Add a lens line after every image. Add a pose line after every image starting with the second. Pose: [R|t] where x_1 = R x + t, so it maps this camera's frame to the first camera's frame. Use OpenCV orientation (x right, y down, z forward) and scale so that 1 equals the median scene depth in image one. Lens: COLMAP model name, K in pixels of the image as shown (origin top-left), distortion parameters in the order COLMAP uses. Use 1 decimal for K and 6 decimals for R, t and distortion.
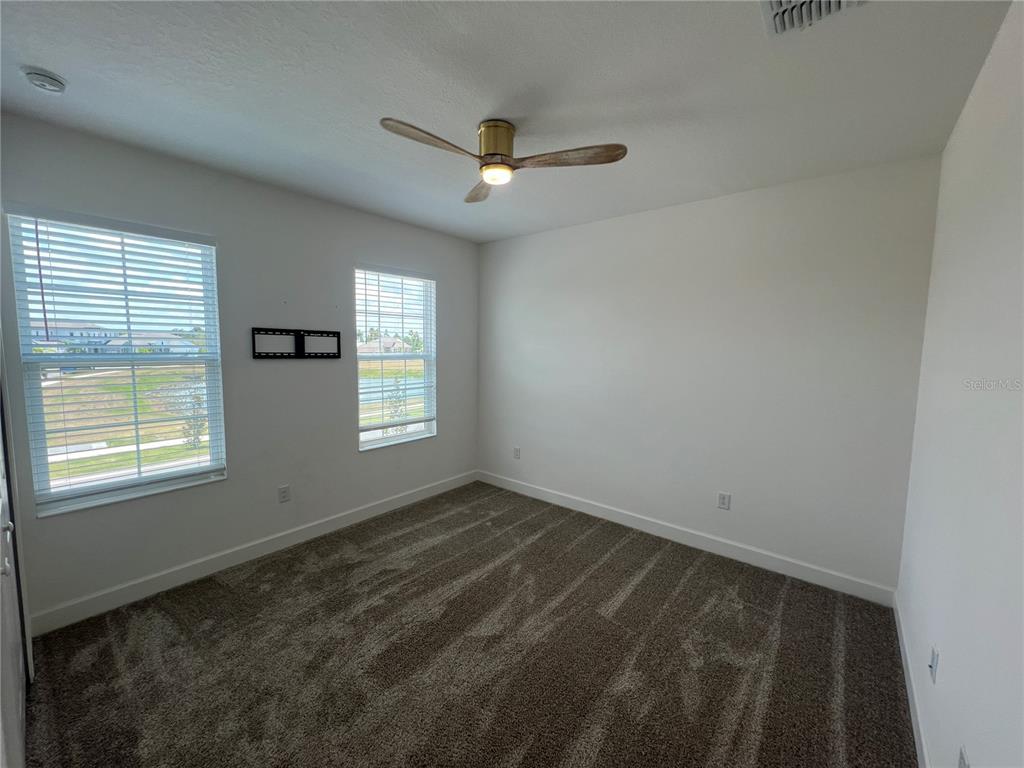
lens RADIAL K [[404.8, 0, 505.1], [0, 404.8, 381.7], [0, 0, 1]] dist [-0.002868, 0.000637]
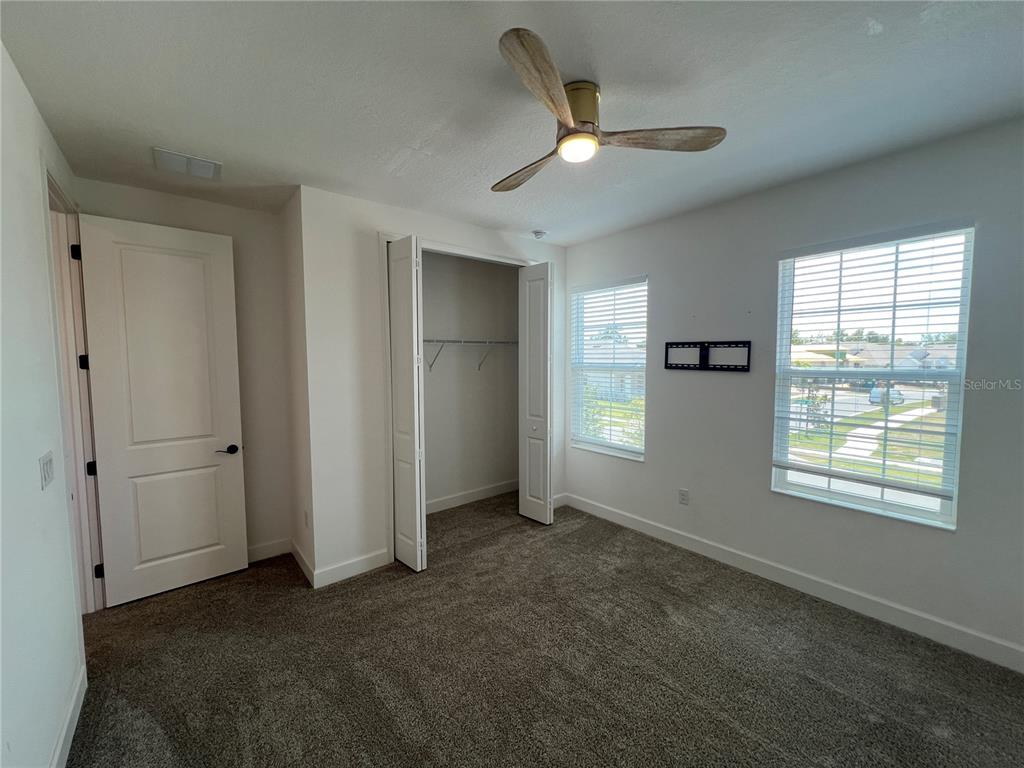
lens RADIAL K [[404.8, 0, 512.9], [0, 404.8, 383.7], [0, 0, 1]] dist [-0.002868, 0.000637]
pose [[-0.166034, 0.060090, -0.984288, 0.548387], [-0.081574, 0.993884, 0.074436, -0.059251], [0.982740, 0.092651, -0.160117, 0.685451]]
